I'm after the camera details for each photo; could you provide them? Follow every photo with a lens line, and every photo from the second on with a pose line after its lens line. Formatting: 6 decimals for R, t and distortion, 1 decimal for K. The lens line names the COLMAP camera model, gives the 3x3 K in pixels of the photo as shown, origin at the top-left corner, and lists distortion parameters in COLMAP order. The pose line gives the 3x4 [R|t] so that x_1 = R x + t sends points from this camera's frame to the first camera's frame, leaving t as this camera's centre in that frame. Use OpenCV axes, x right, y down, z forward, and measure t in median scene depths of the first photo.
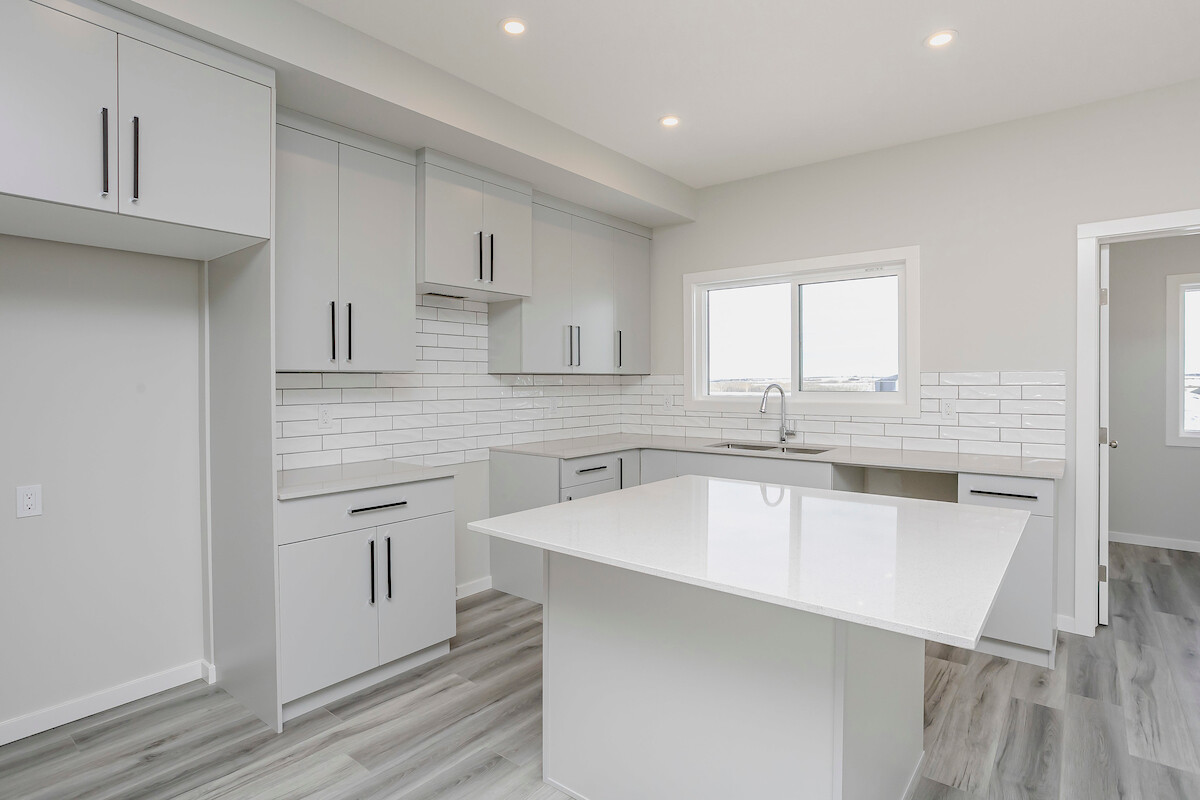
lens RADIAL K [[609.3, 0, 601.7], [0, 609.3, 387.3], [0, 0, 1]] dist [-0.021316, -0.001960]
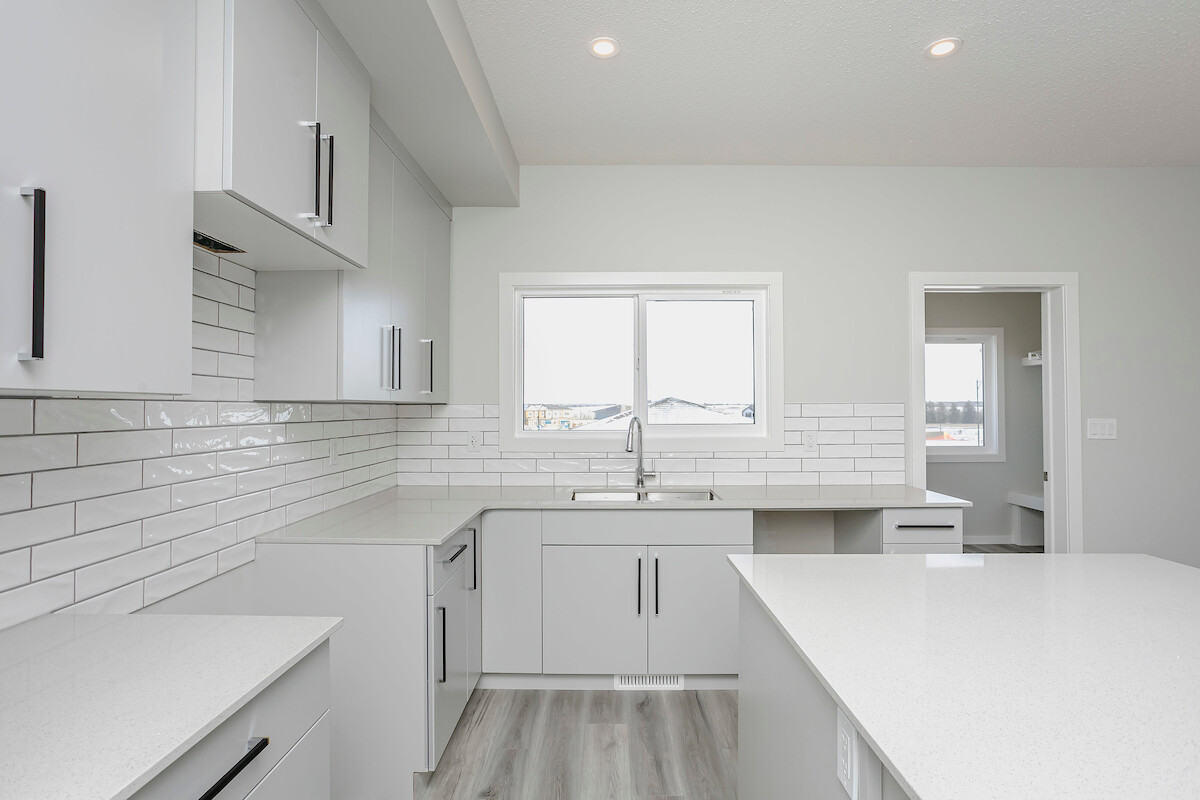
lens RADIAL K [[609.3, 0, 607.8], [0, 609.3, 401.6], [0, 0, 1]] dist [-0.021316, -0.001960]
pose [[0.791324, 0.007678, 0.611348, -0.261623], [0.005948, 0.999777, -0.020255, -0.009091], [-0.611368, 0.019664, 0.791102, 0.377150]]
